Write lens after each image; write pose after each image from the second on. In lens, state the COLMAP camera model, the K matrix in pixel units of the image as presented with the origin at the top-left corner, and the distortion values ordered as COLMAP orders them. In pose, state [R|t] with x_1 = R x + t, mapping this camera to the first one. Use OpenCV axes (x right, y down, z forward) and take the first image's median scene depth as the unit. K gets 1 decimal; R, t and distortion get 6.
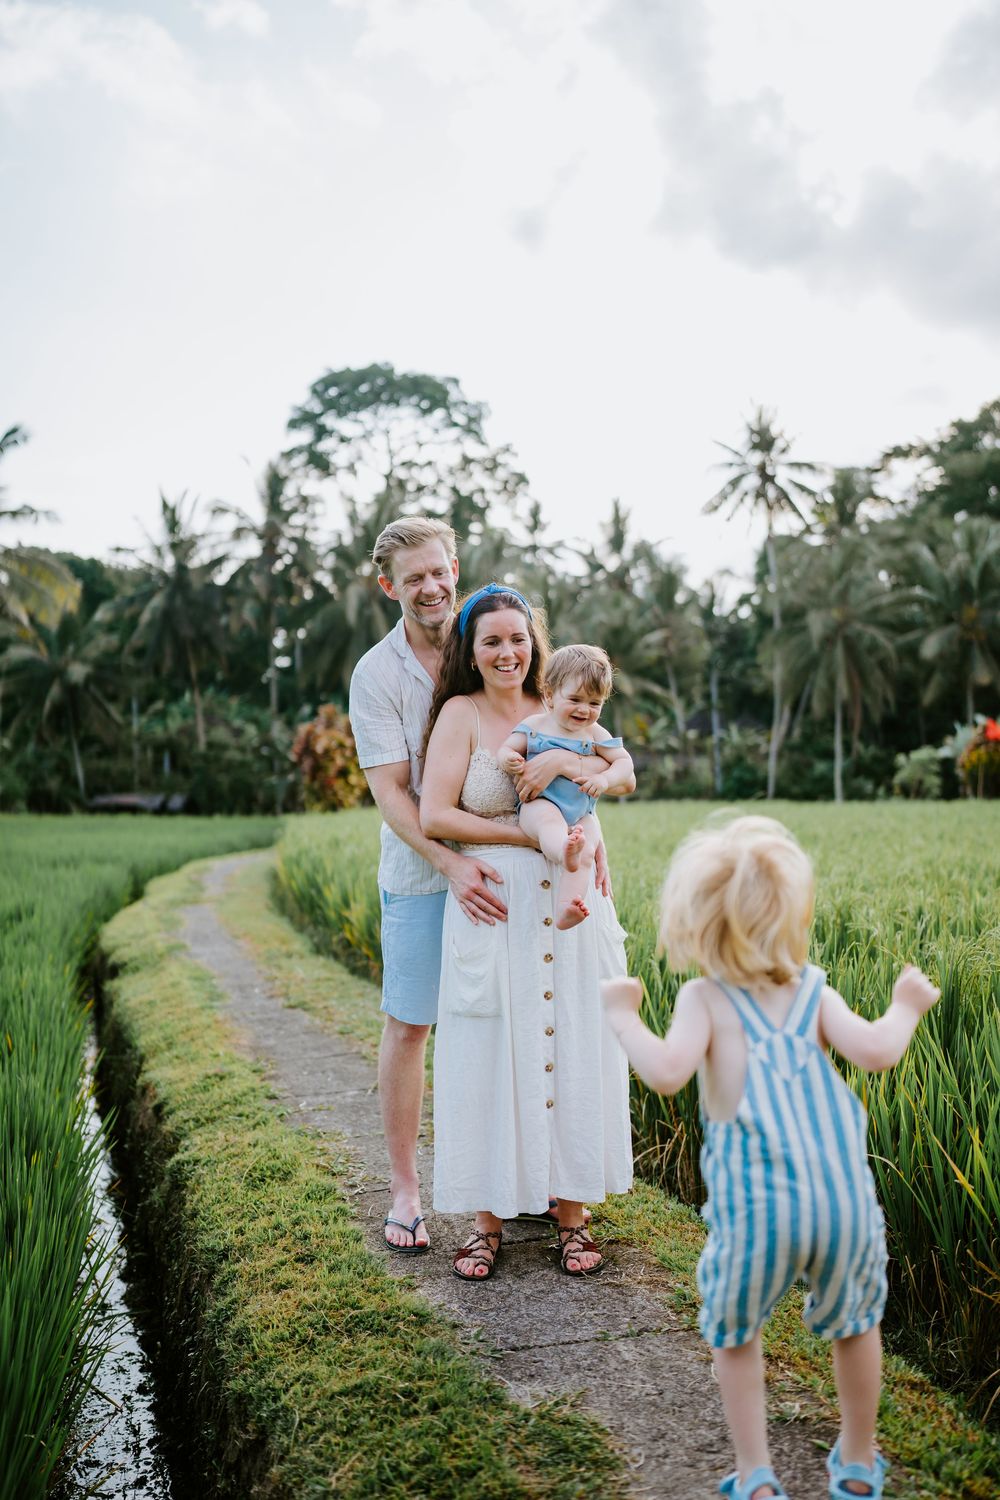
lens RADIAL K [[1546.8, 0, 475.7], [0, 1546.8, 739.3], [0, 0, 1]] dist [0.003412, 0.000000]
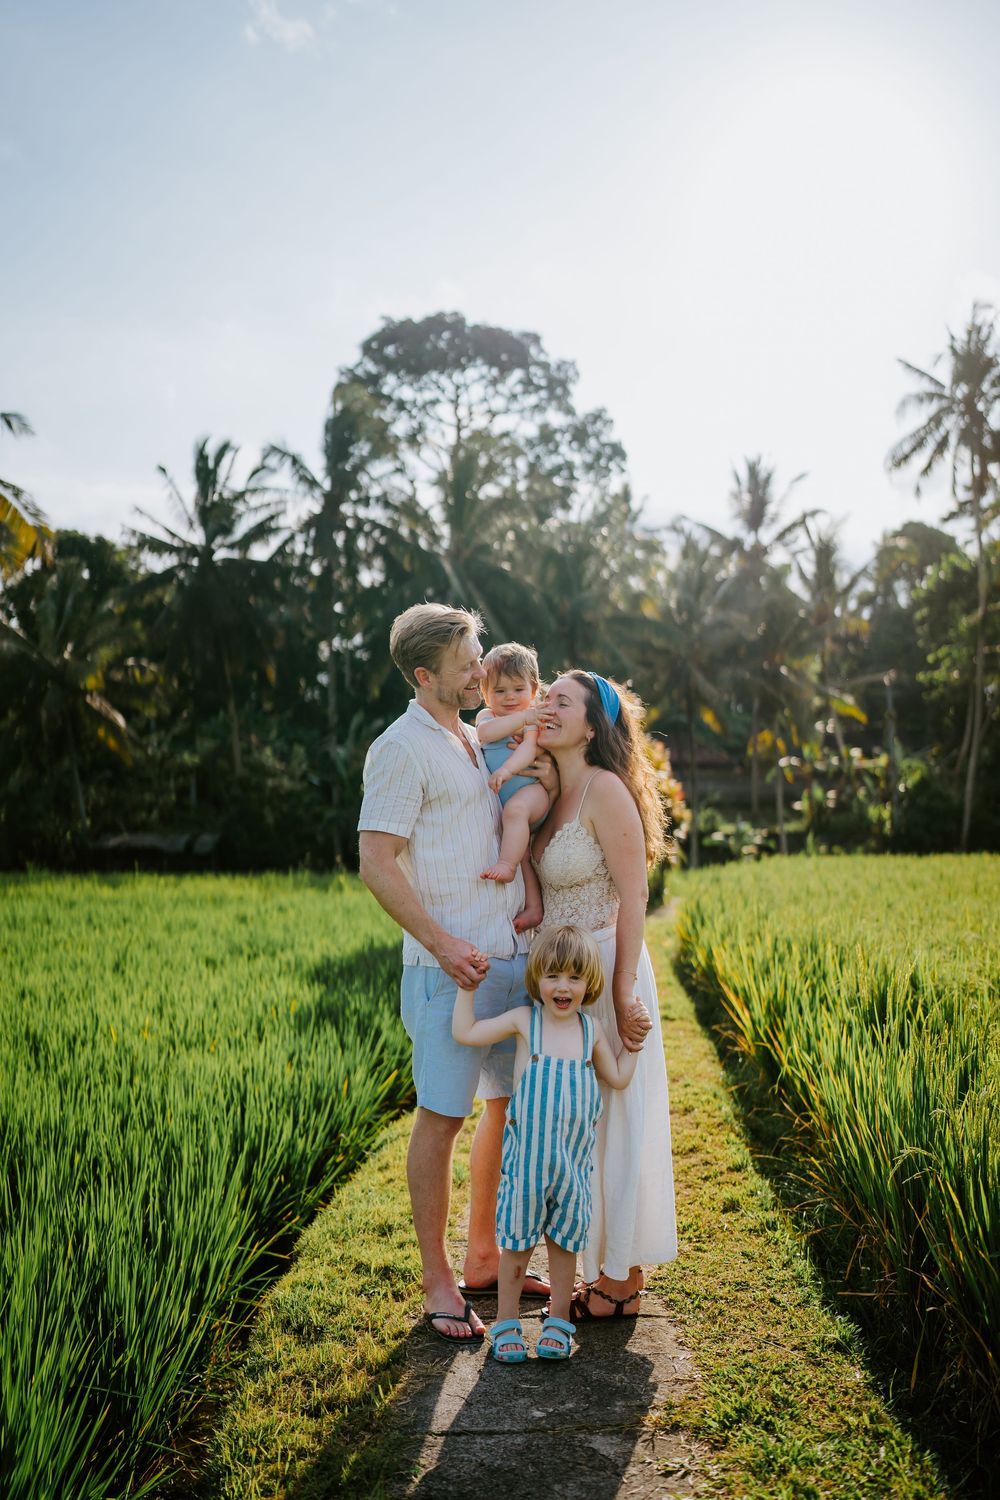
lens RADIAL K [[1546.8, 0, 491.7], [0, 1546.8, 760.1], [0, 0, 1]] dist [0.003412, 0.000000]
pose [[0.999964, -0.004747, -0.007053, -0.032884], [0.004708, 0.999974, -0.005422, 0.002952], [0.007079, 0.005388, 0.999960, 0.164251]]
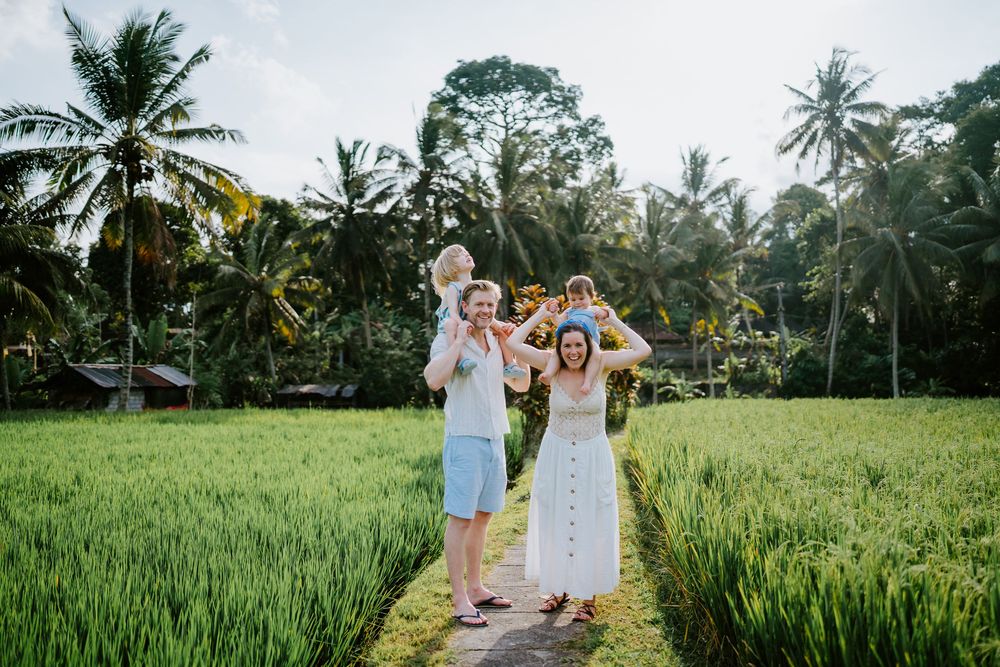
lens RADIAL K [[983.6, 0, 484.1], [0, 983.6, 342.1], [0, 0, 1]] dist [-0.033444, 0.000000]
pose [[0.998604, -0.006052, -0.052475, -0.032092], [0.005986, 0.999981, -0.001401, 0.002616], [0.052483, 0.001085, 0.998621, 0.158249]]
